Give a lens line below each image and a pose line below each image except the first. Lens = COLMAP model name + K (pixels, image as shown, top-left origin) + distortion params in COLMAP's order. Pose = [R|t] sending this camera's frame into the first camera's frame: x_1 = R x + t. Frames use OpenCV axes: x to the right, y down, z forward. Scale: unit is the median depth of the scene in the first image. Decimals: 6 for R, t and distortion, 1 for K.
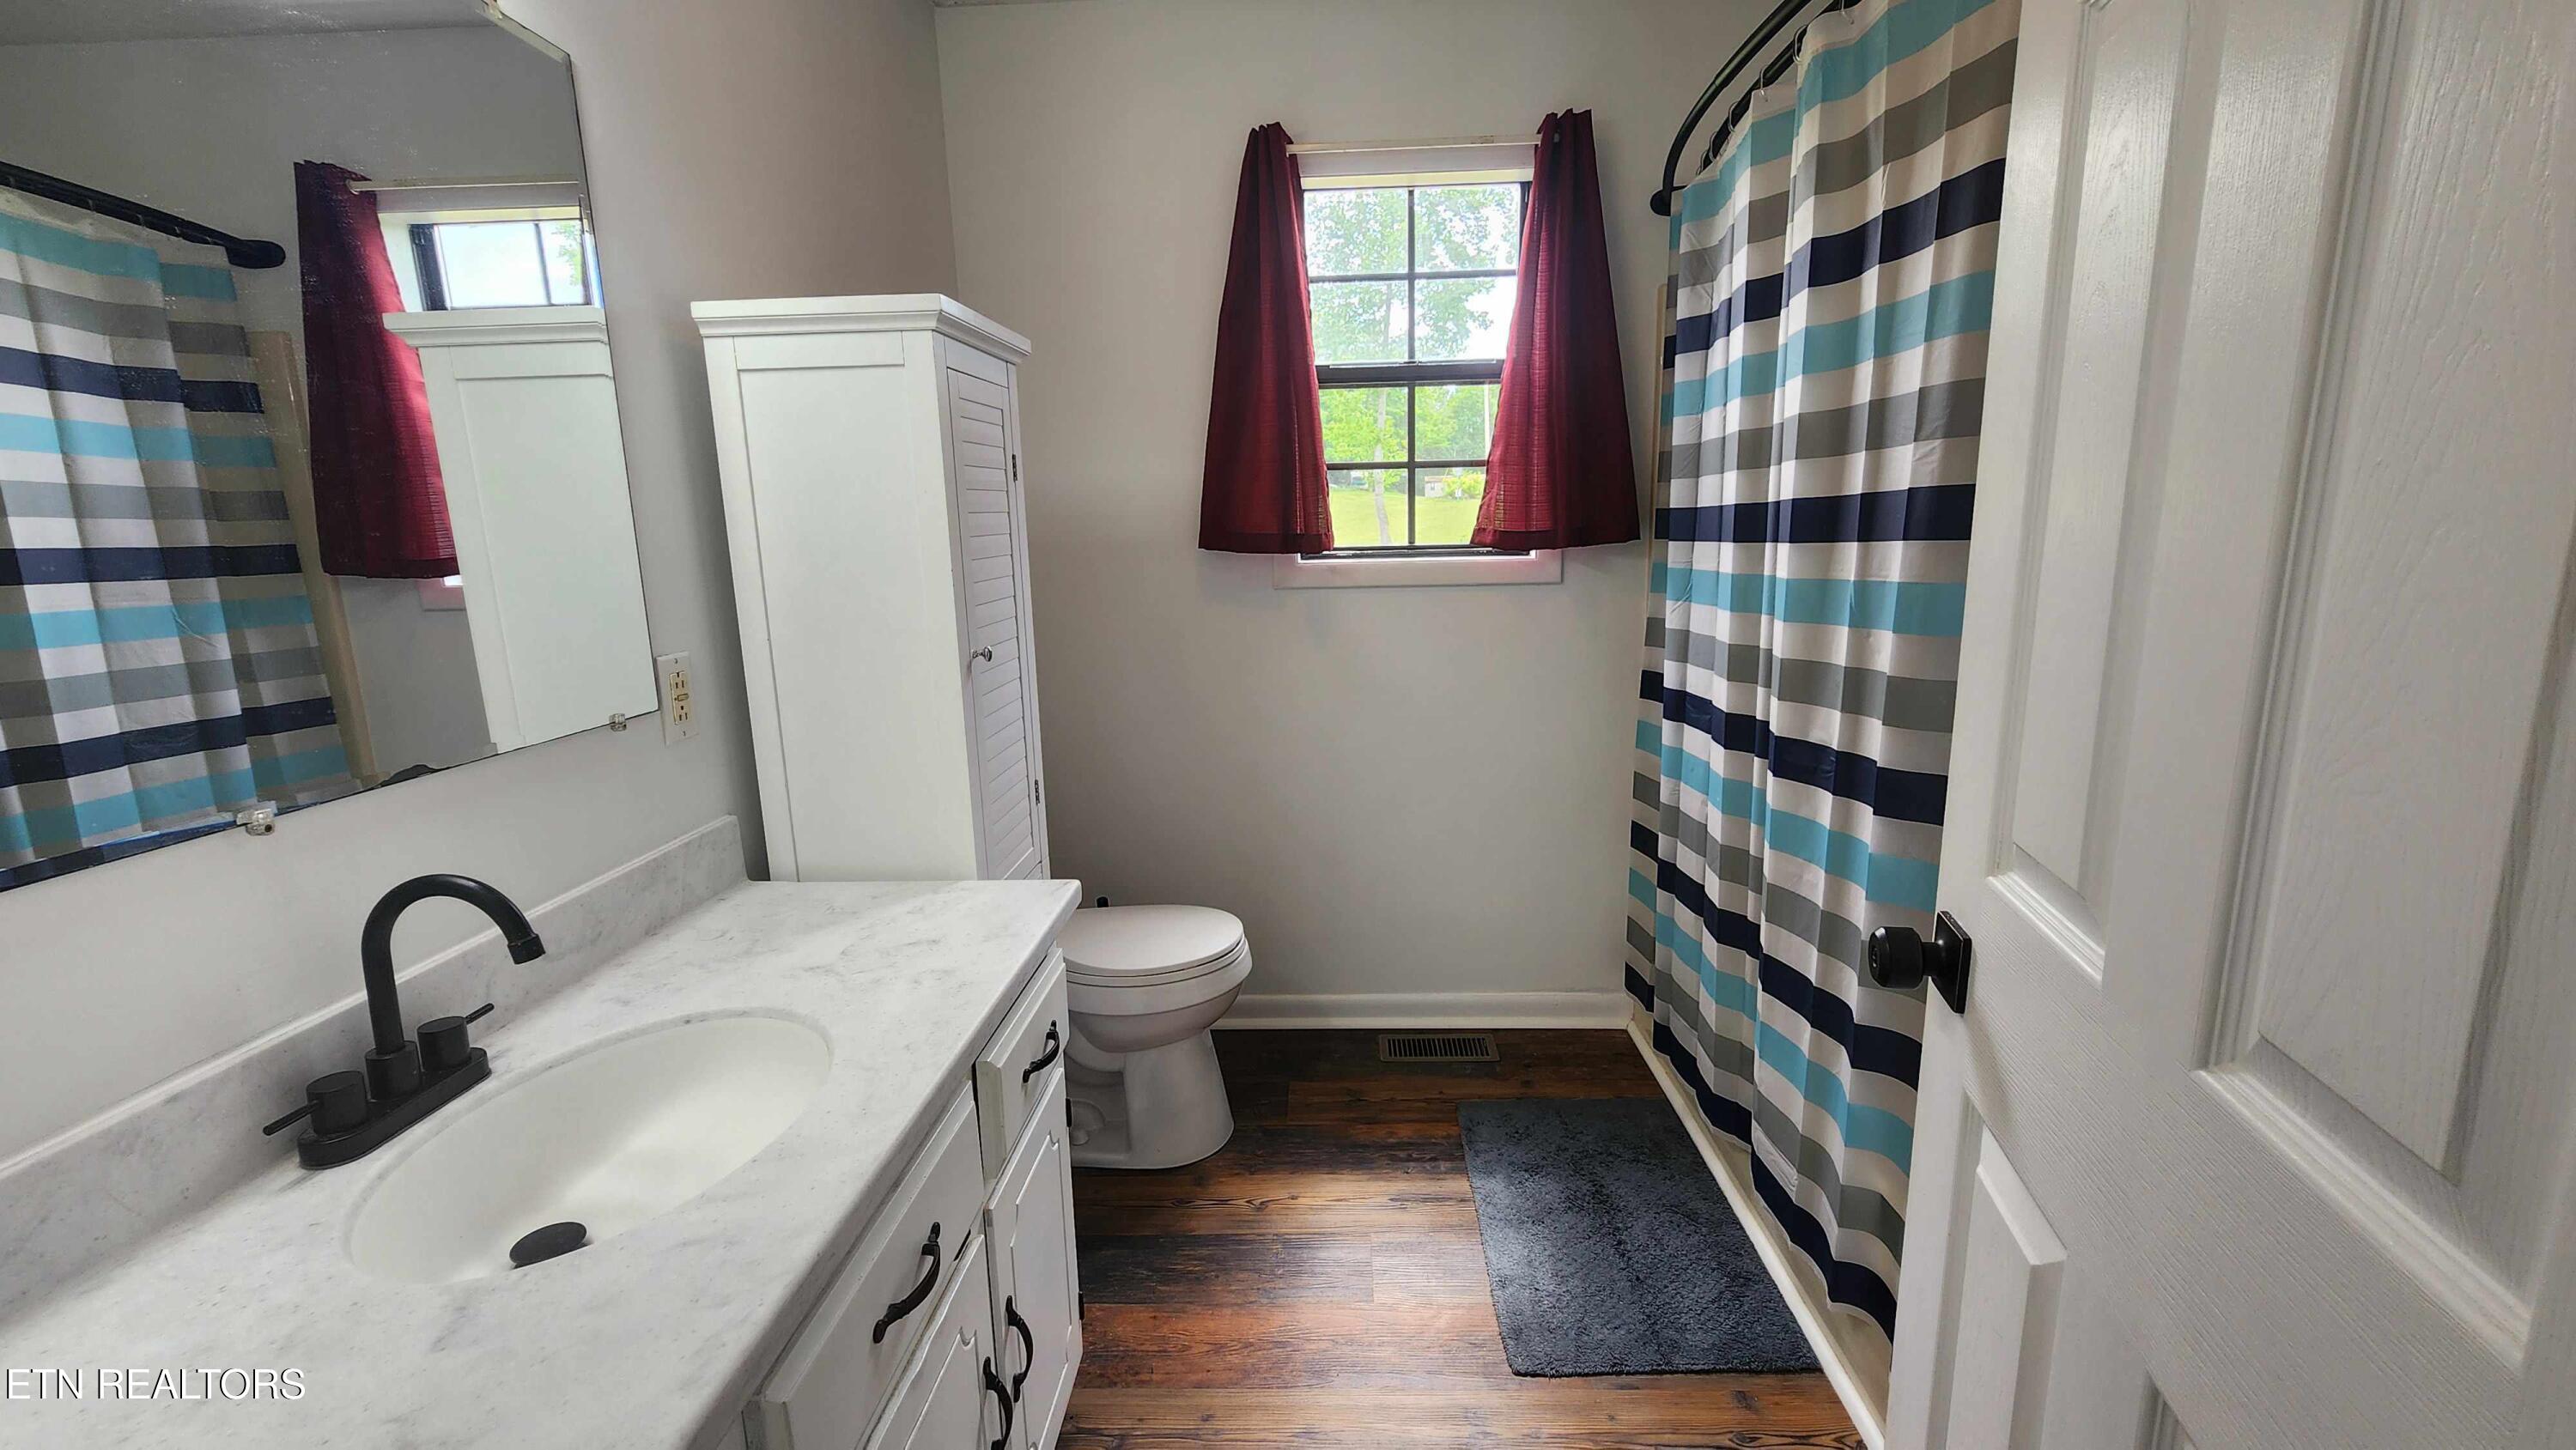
lens RADIAL K [[1068.8, 0, 1288.0], [0, 1068.8, 725.0], [0, 0, 1]] dist [0.001505, 0.000701]
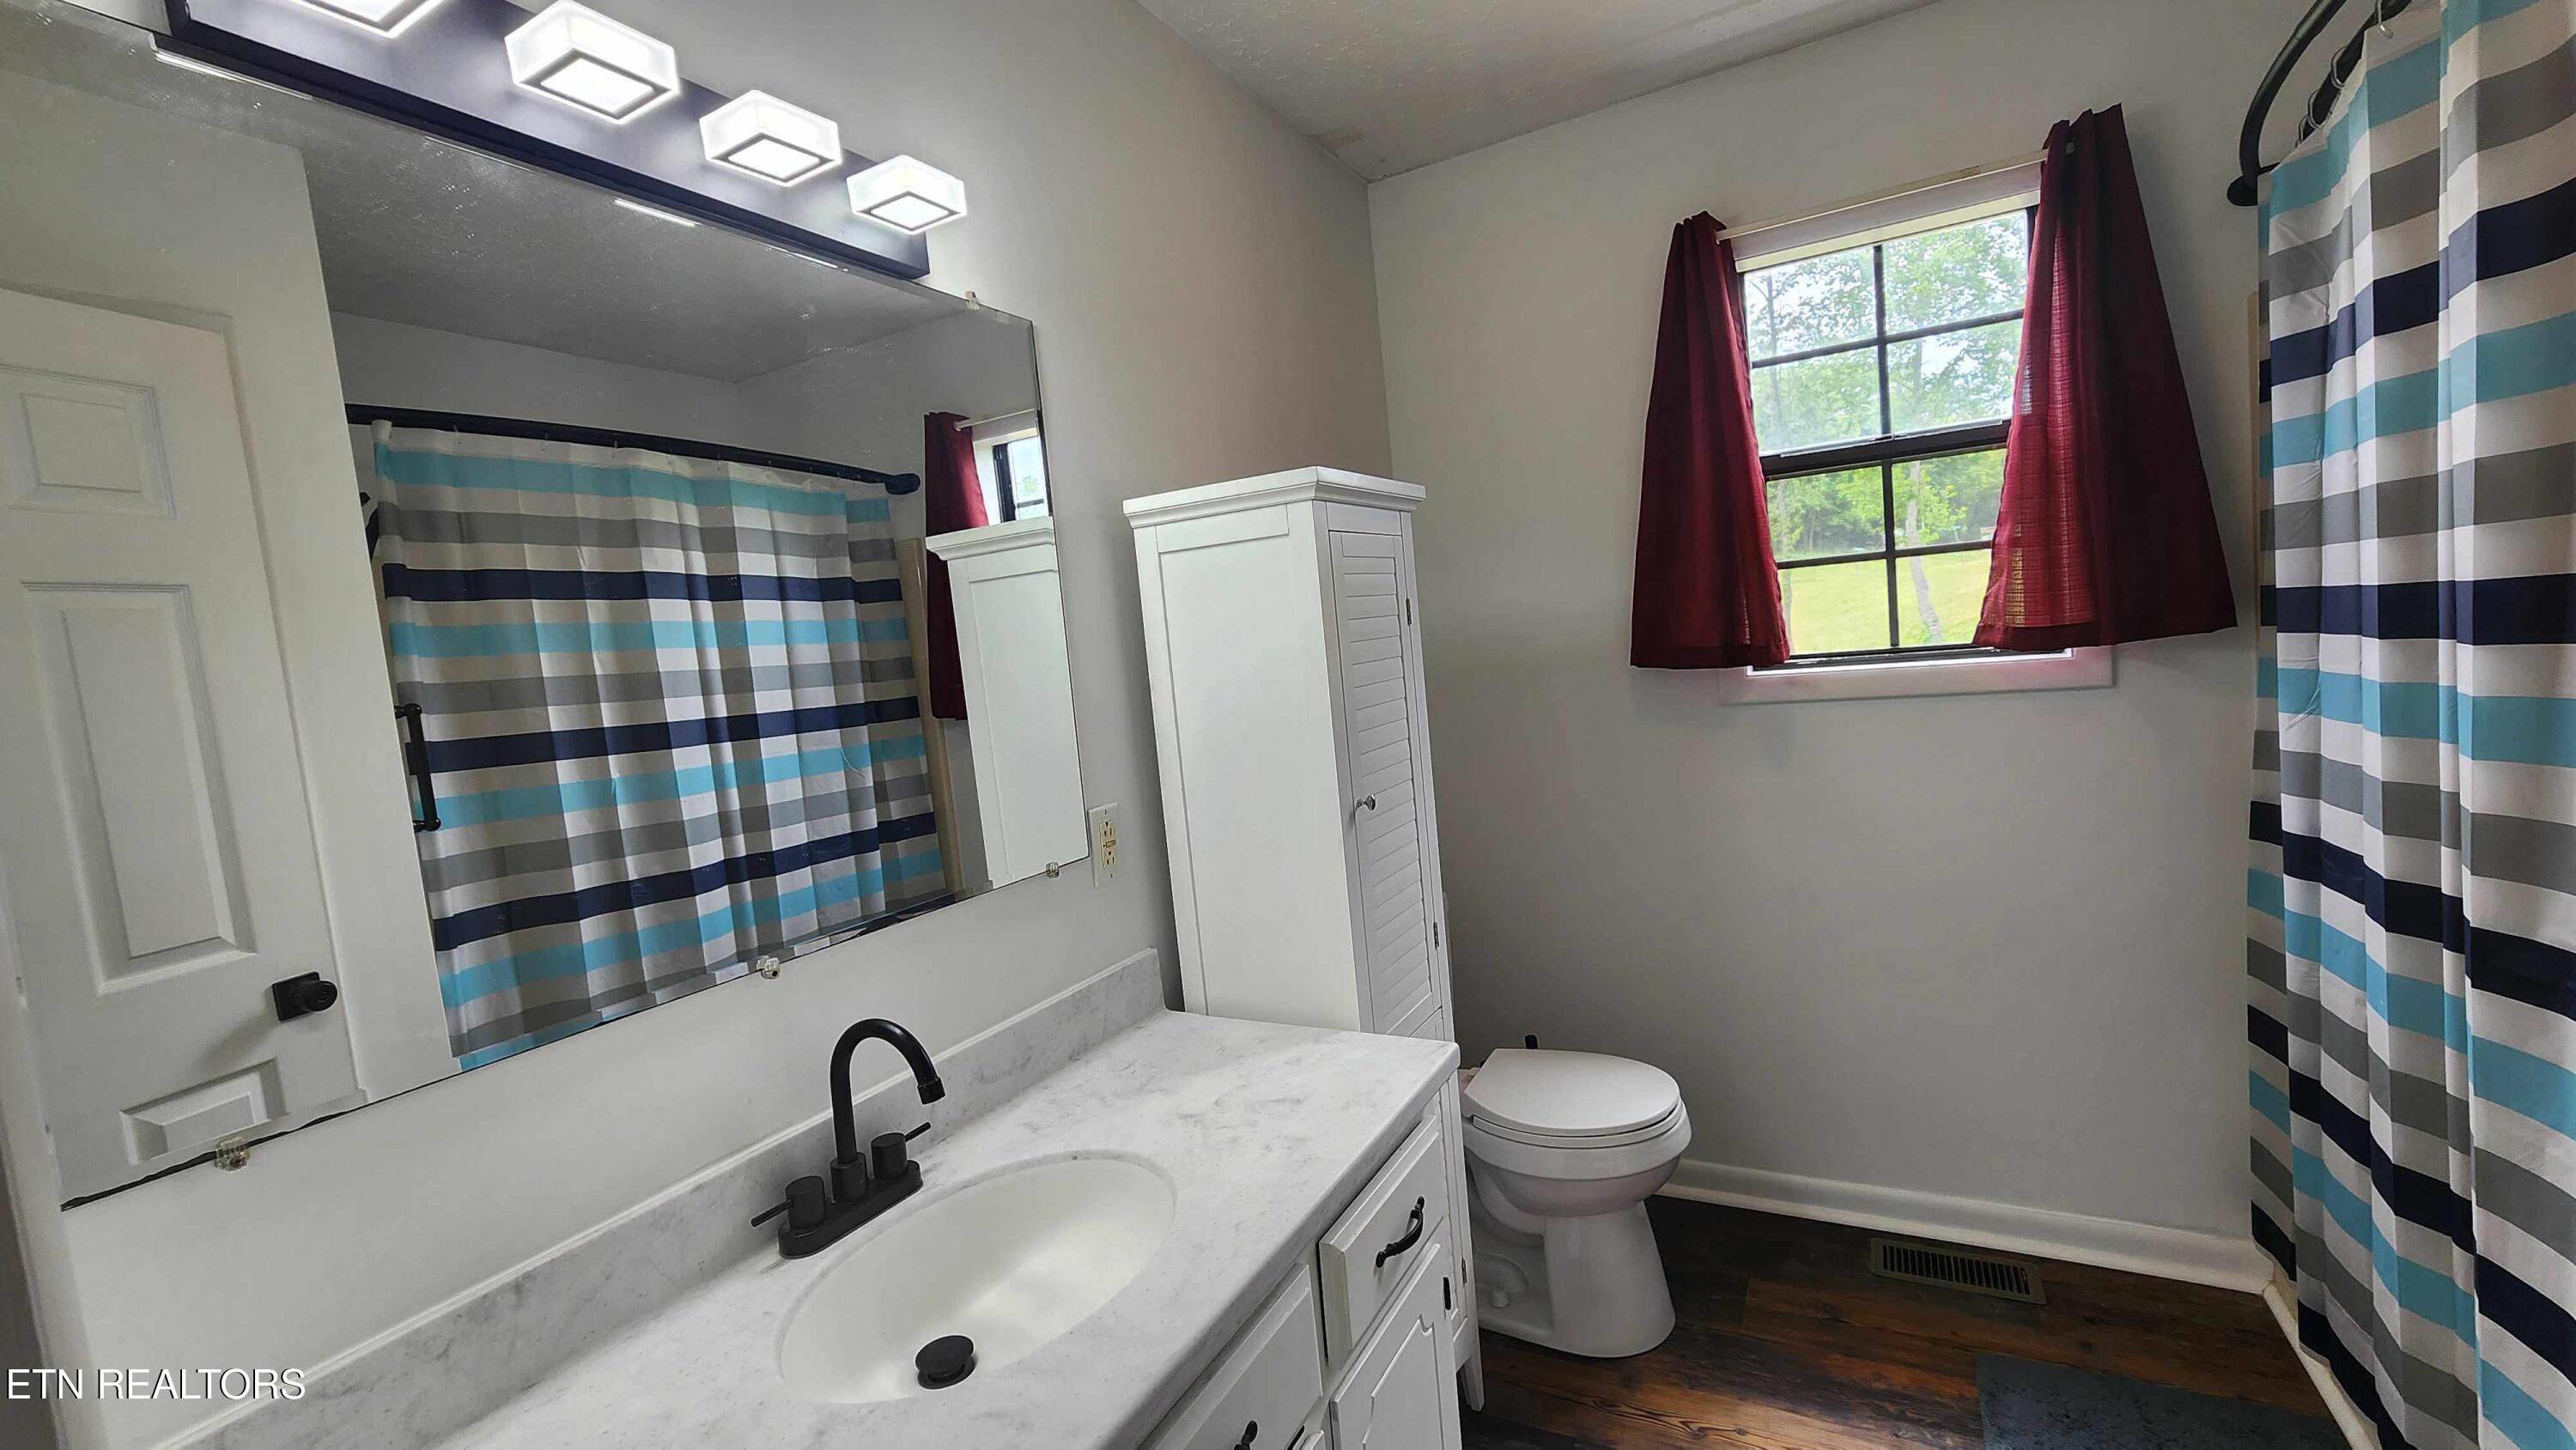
lens RADIAL K [[1061.5, 0, 1291.9], [0, 1061.5, 721.5], [0, 0, 1]] dist [-0.000022, 0.000438]
pose [[0.896003, -0.025431, -0.443319, 0.074241], [-0.010851, 0.996807, -0.079113, -0.047710], [0.443915, 0.075696, 0.892866, 0.052157]]
